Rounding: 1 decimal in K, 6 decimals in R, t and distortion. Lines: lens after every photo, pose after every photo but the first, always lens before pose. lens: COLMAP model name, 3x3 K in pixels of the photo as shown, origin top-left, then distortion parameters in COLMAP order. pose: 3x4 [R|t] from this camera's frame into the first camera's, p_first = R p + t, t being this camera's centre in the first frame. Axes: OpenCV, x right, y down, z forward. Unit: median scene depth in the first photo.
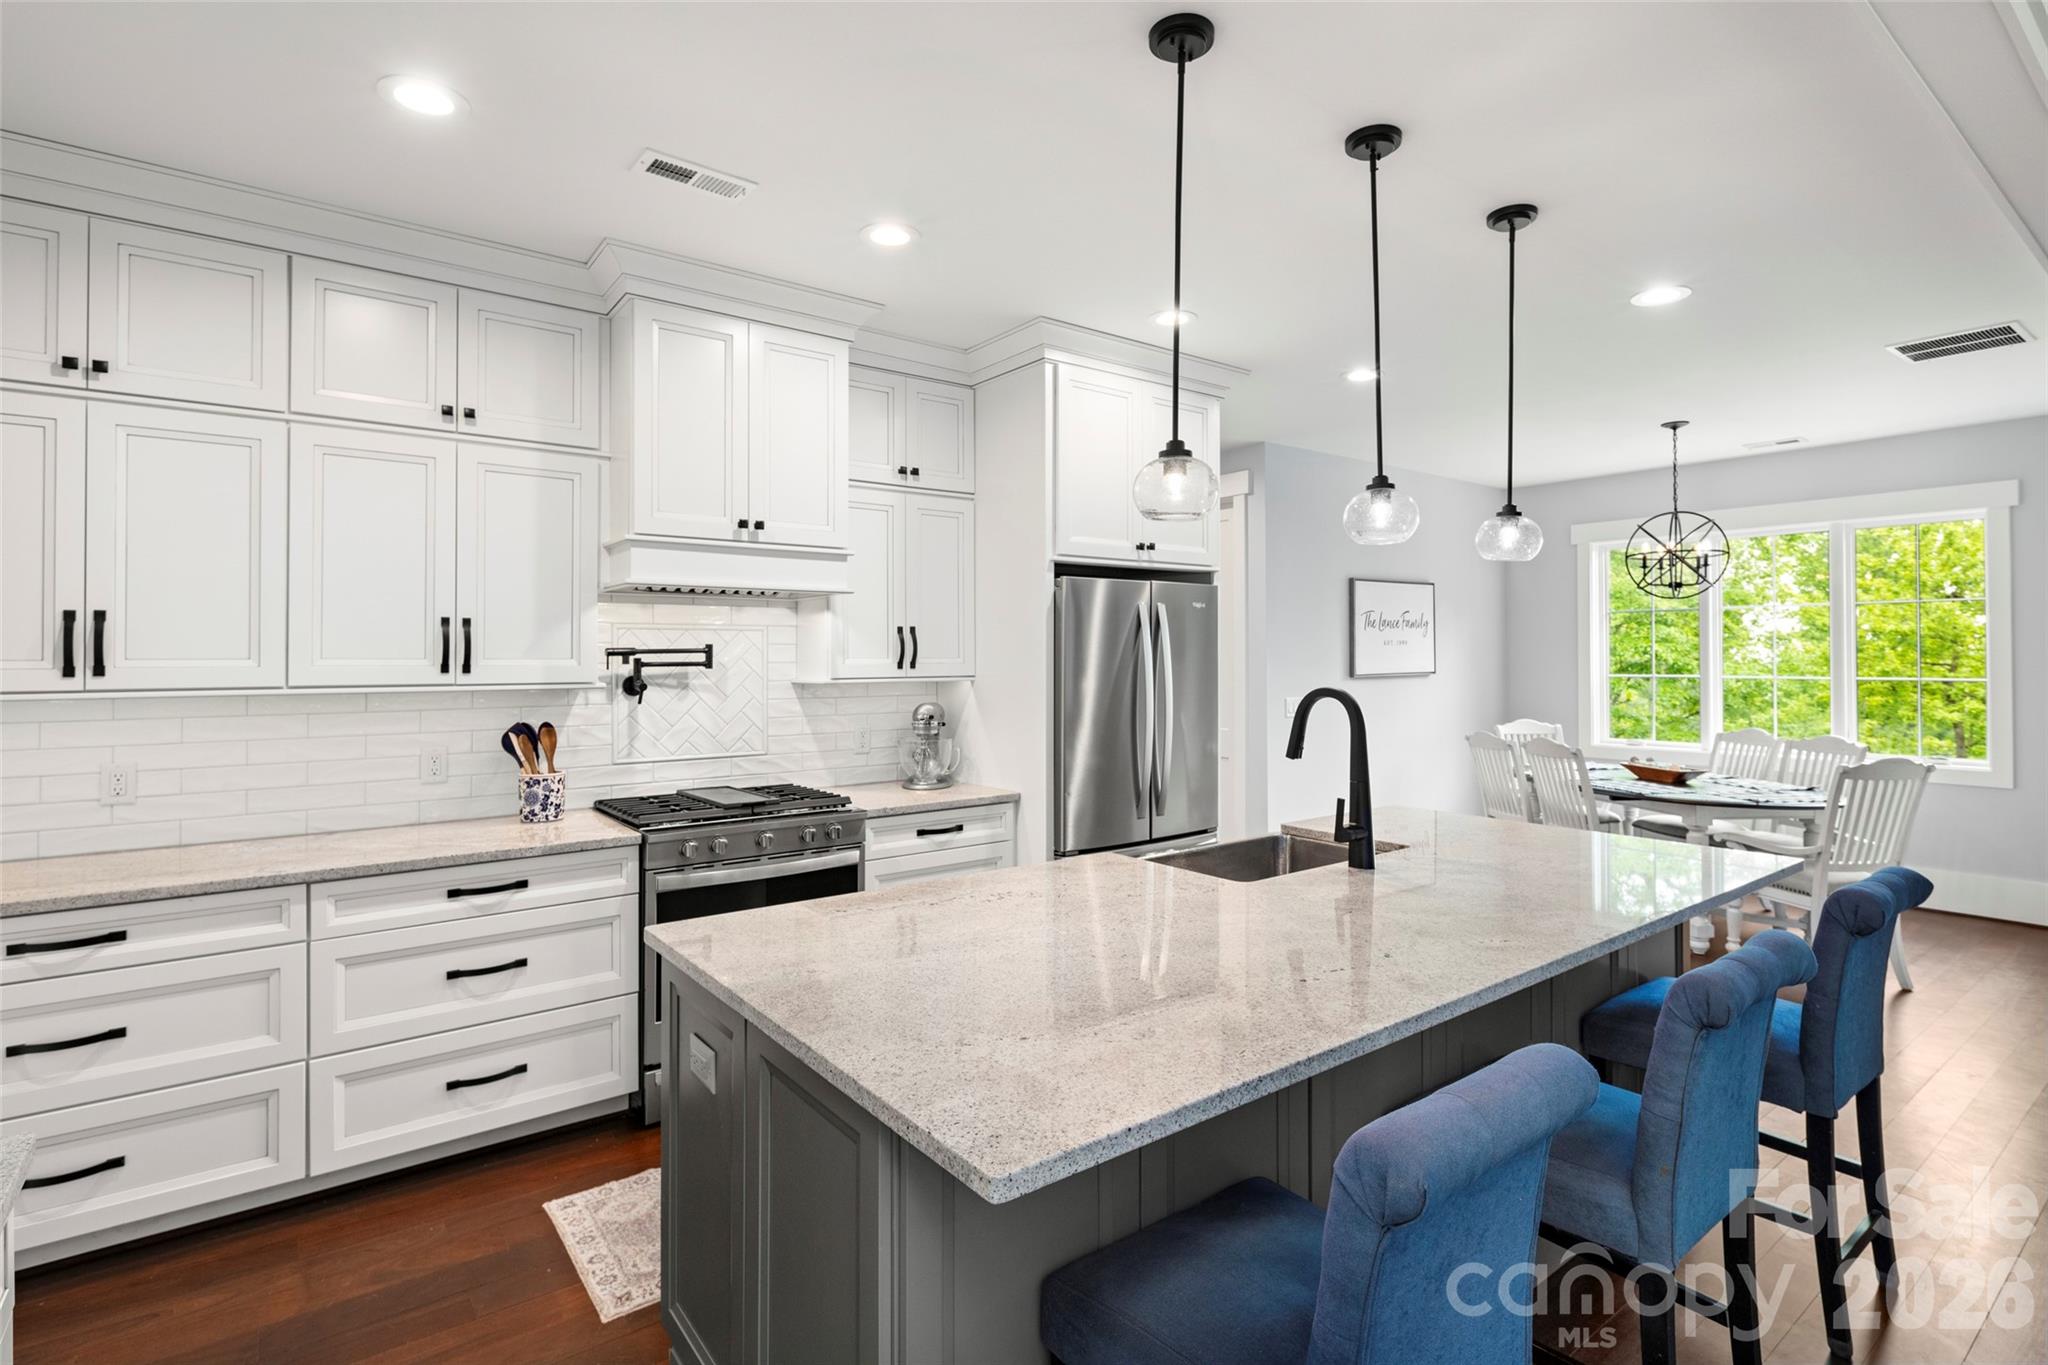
lens RADIAL K [[995.8, 0, 1044.1], [0, 995.8, 646.5], [0, 0, 1]] dist [0.003476, -0.004298]
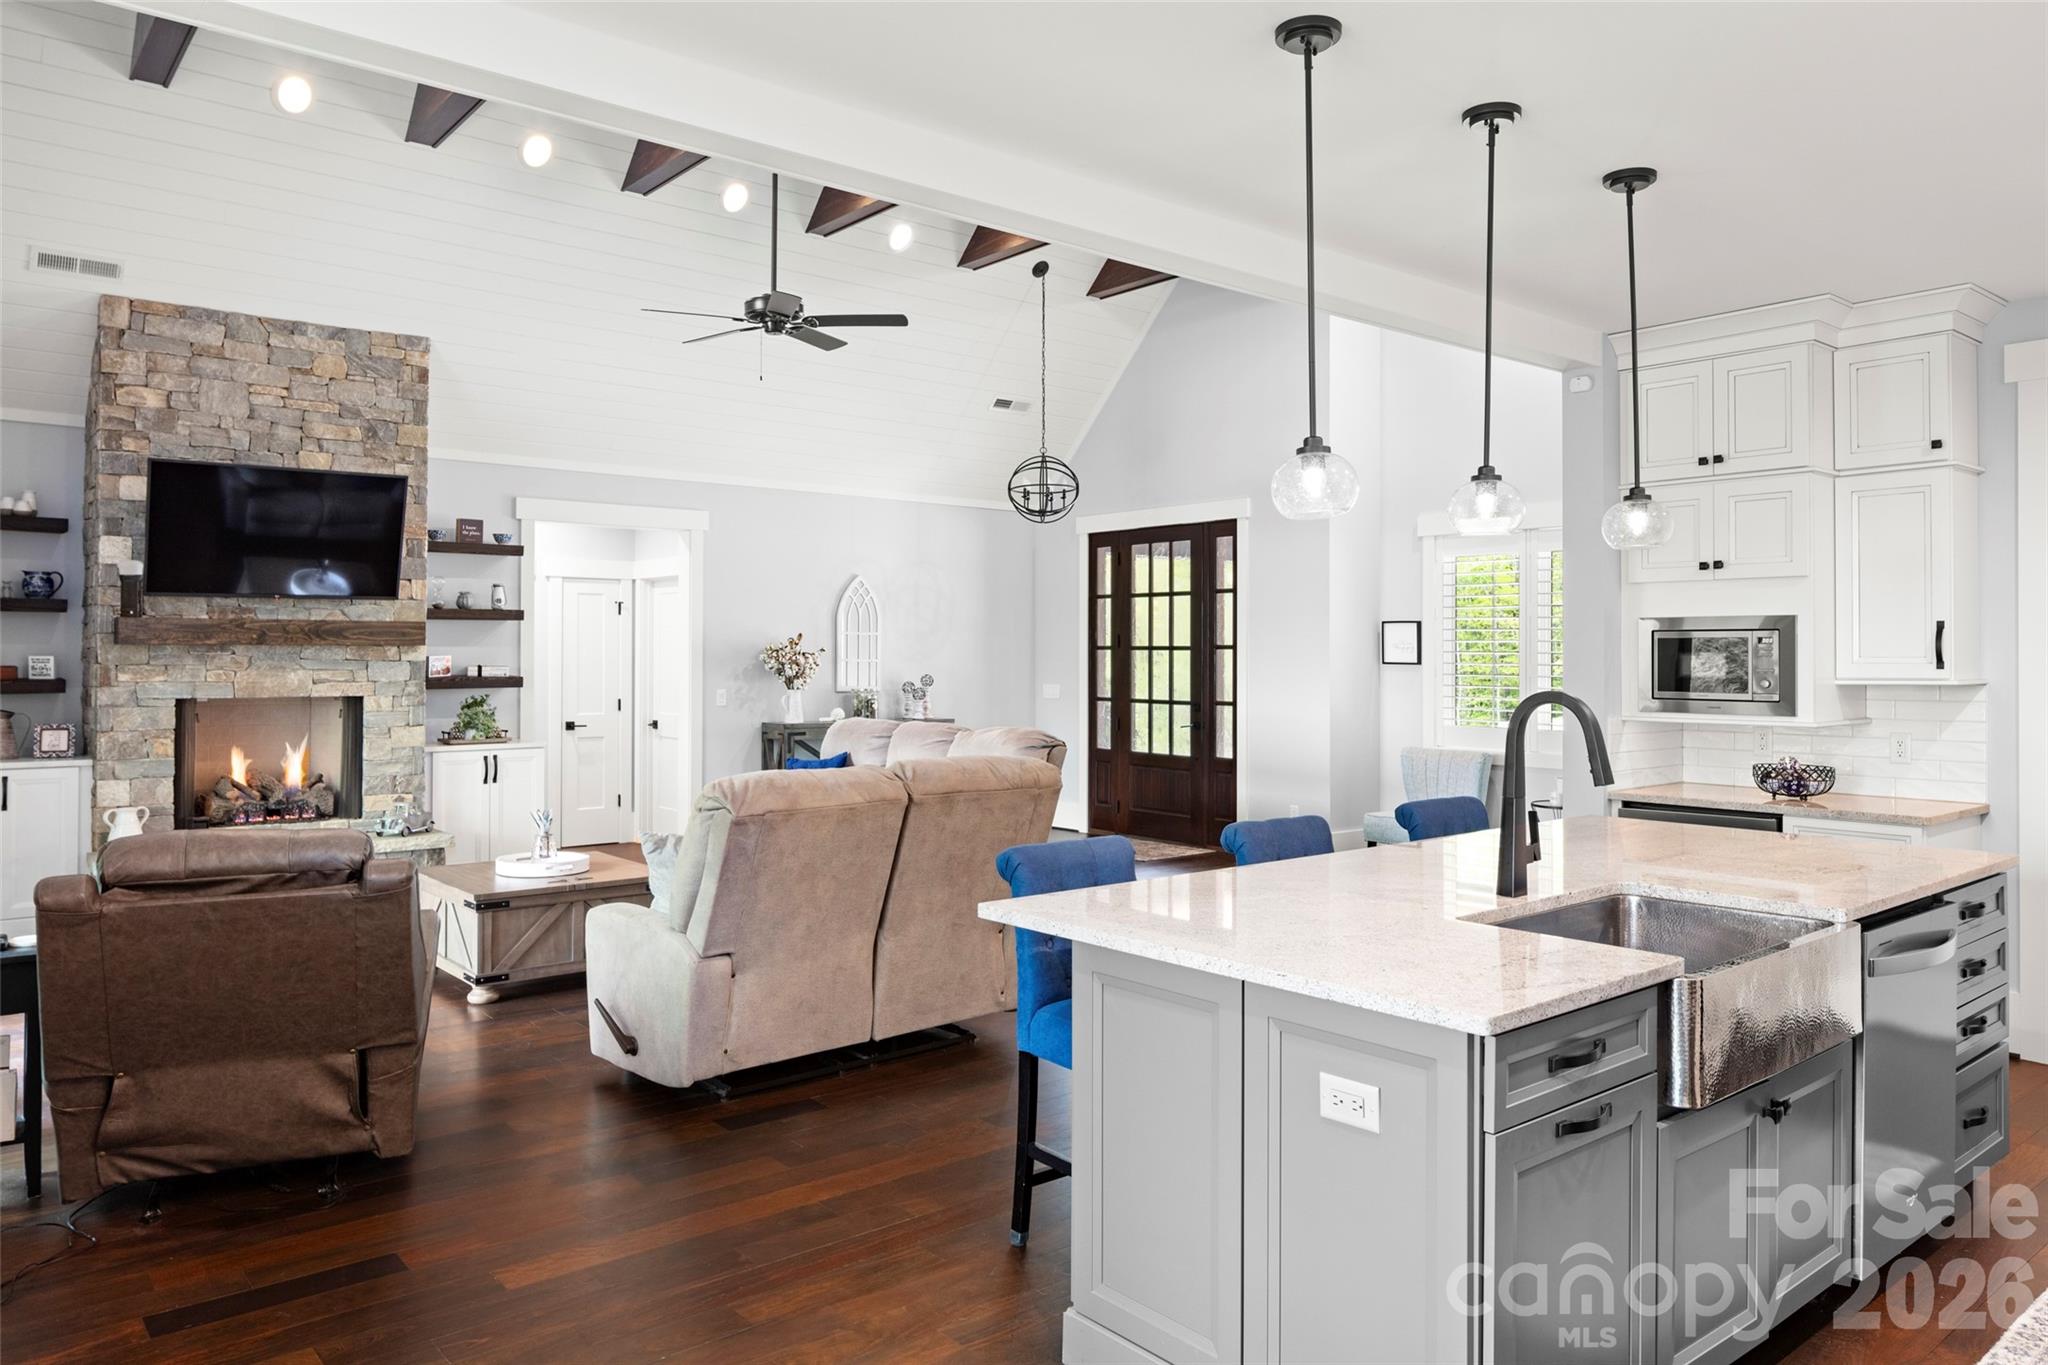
lens RADIAL K [[1369.9, 0, 1028.1], [0, 1369.9, 642.3], [0, 0, 1]] dist [-0.024259, 0.011731]
pose [[-0.999333, -0.000217, -0.036523, 0.558424], [0.000535, 0.999788, -0.020583, 0.017494], [0.036519, -0.020589, -0.999121, 1.550559]]
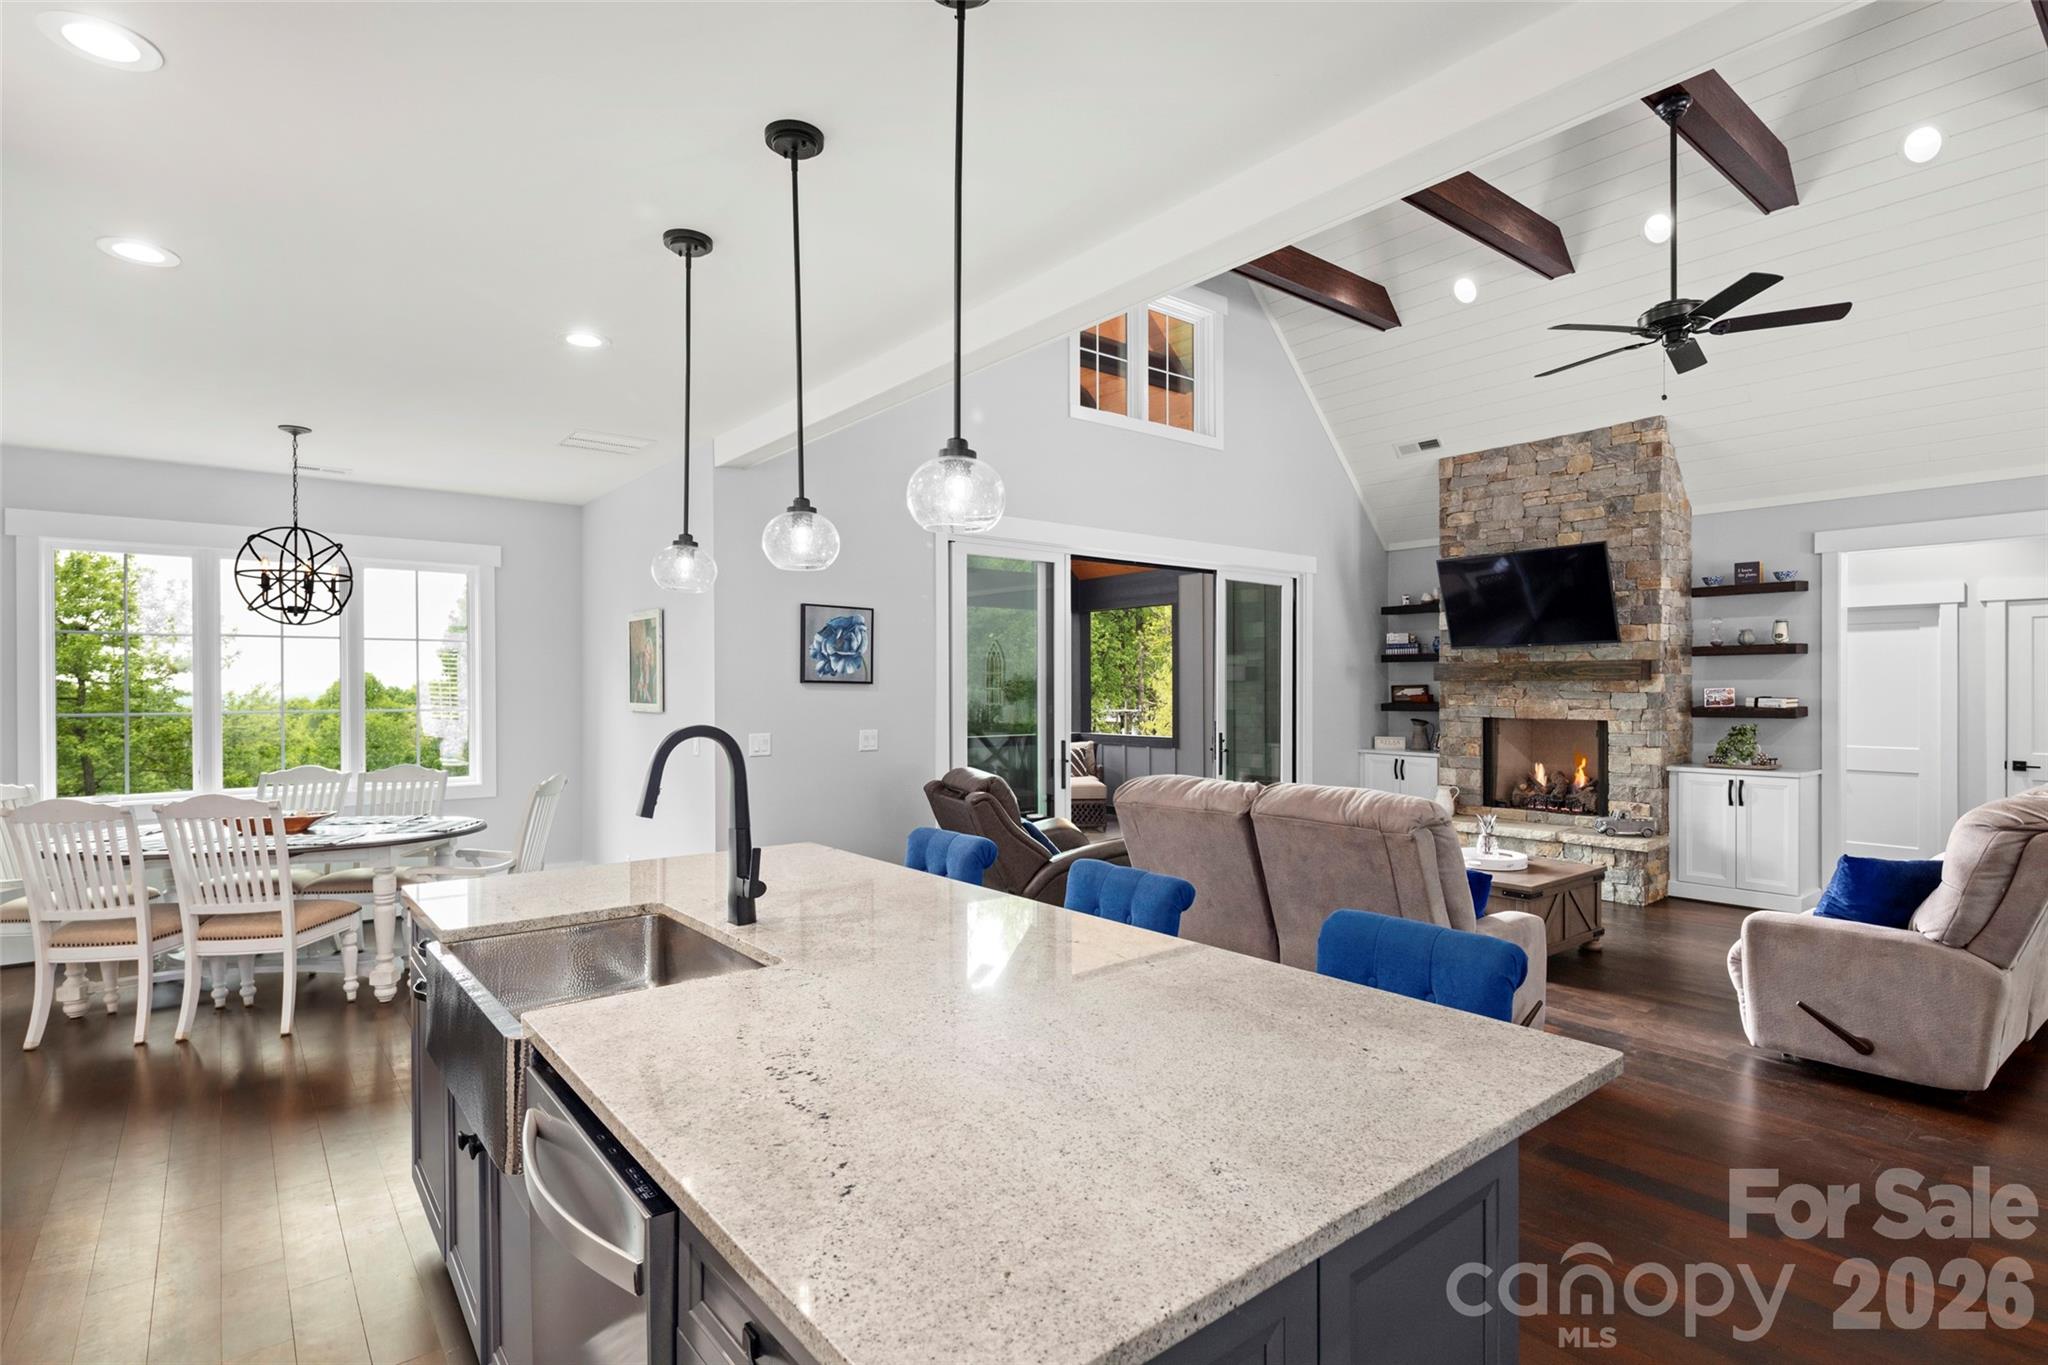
lens RADIAL K [[995.8, 0, 1037.6], [0, 995.8, 687.9], [0, 0, 1]] dist [0.003476, -0.004298]
pose [[-0.016790, 0.000339, 0.999859, -0.411150], [-0.009130, 0.999958, -0.000492, 0.004638], [-0.999817, -0.009137, -0.016786, 0.524709]]
